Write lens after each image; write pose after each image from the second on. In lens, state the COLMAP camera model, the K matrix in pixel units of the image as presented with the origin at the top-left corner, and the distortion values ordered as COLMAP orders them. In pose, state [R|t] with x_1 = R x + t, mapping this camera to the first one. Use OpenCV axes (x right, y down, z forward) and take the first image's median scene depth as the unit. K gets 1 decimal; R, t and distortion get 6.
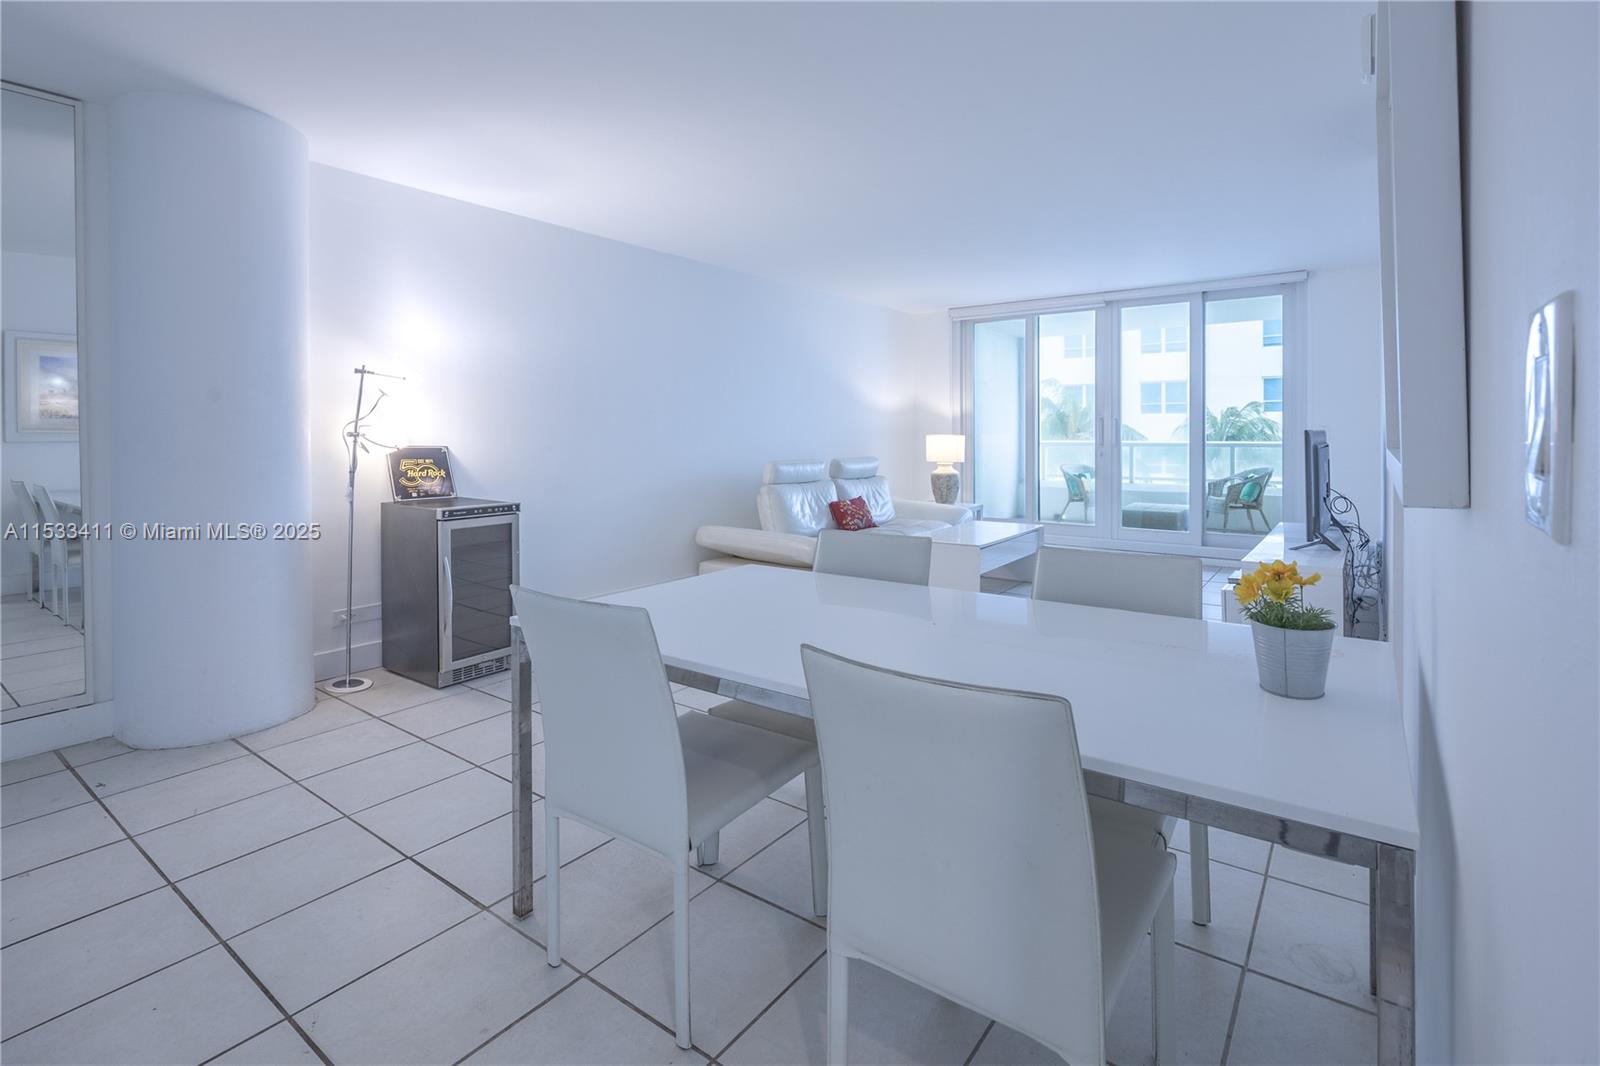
lens RADIAL K [[656.9, 0, 786.4], [0, 656.9, 438.5], [0, 0, 1]] dist [-0.002213, 0.000546]
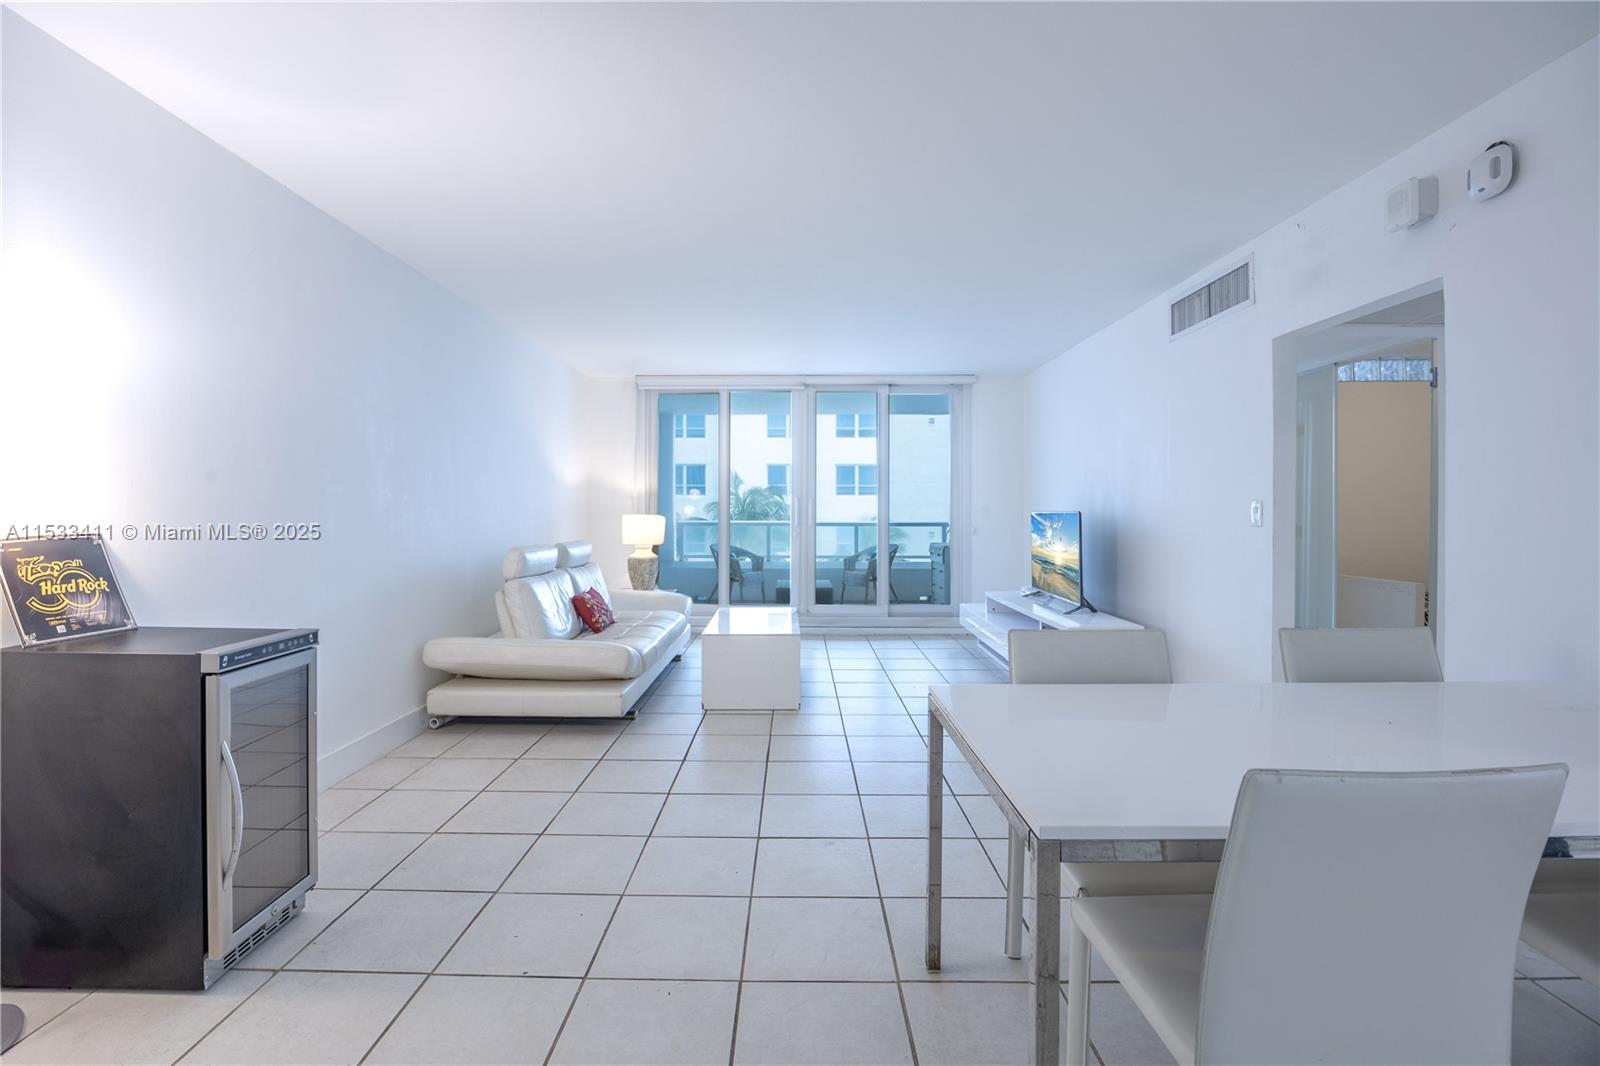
lens RADIAL K [[712.5, 0, 807.1], [0, 712.5, 510.6], [0, 0, 1]] dist [-0.013425, 0.000060]
pose [[0.848574, 0.004989, 0.529053, -0.178598], [0.000769, 0.999943, -0.010664, -0.000393], [-0.529076, 0.009456, 0.848522, 0.110757]]
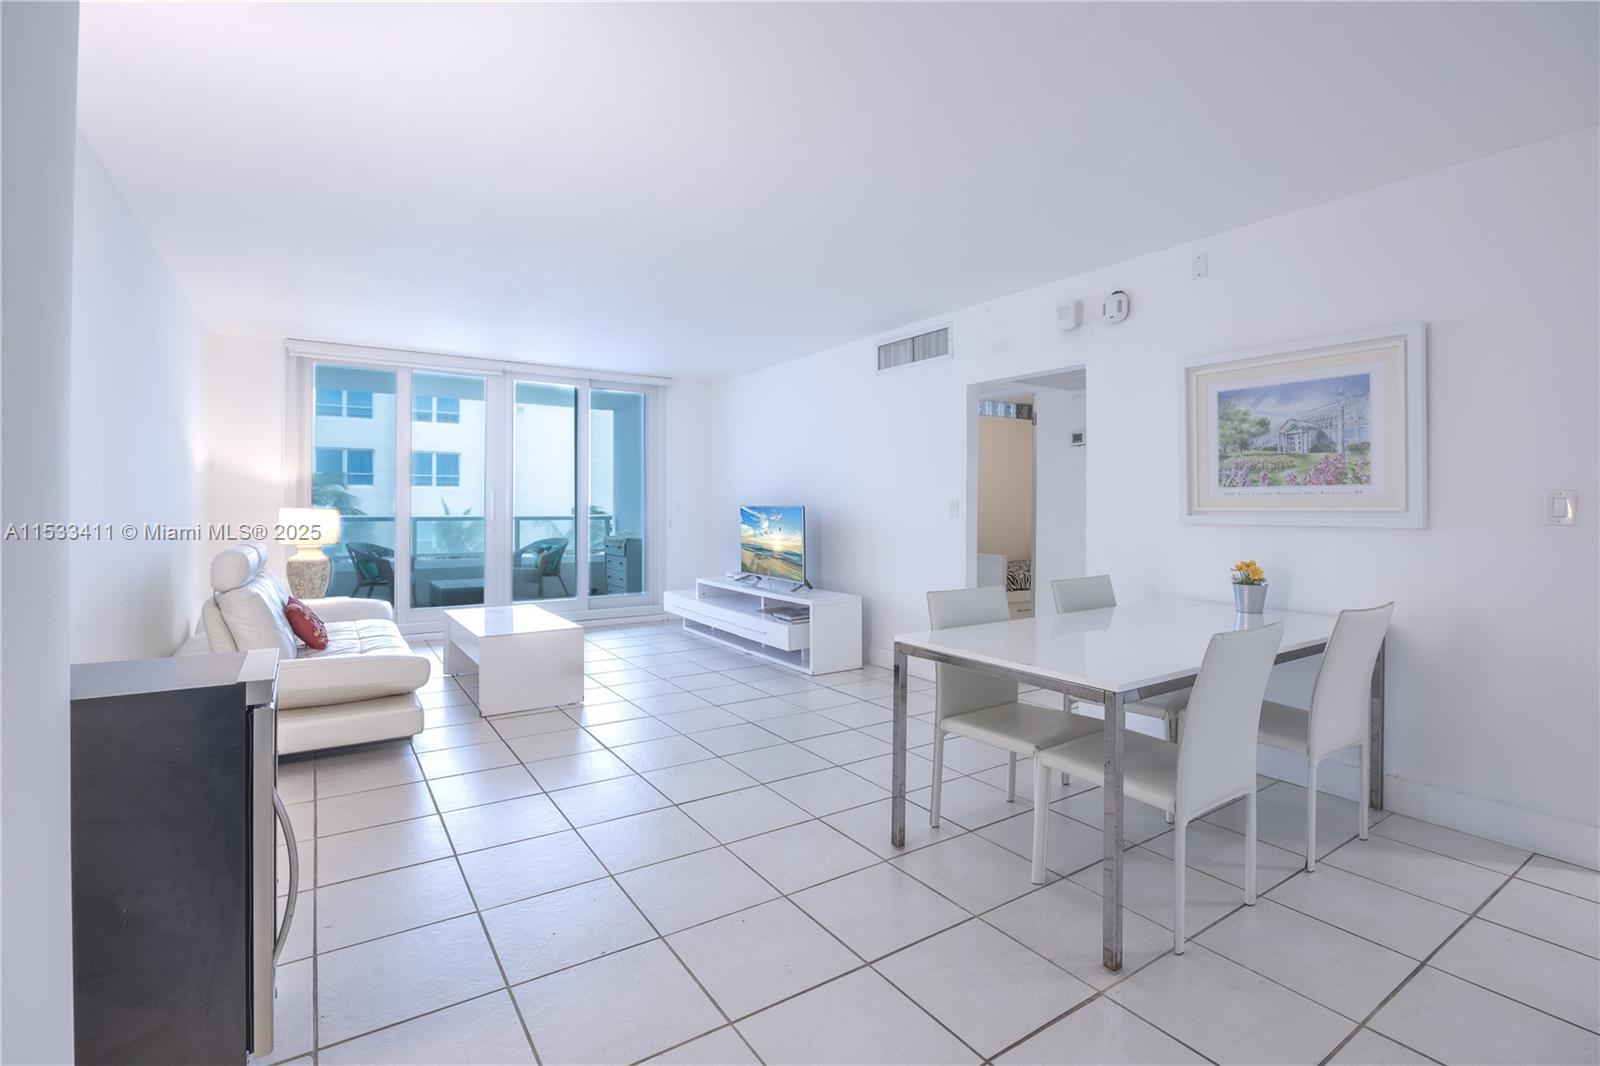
lens RADIAL K [[712.5, 0, 800.1], [0, 712.5, 502.0], [0, 0, 1]] dist [-0.013425, 0.000060]
pose [[0.417389, 0.009665, 0.908677, -0.500523], [0.003450, 0.999919, -0.012220, -0.001415], [-0.908721, 0.008235, 0.417322, 0.298960]]
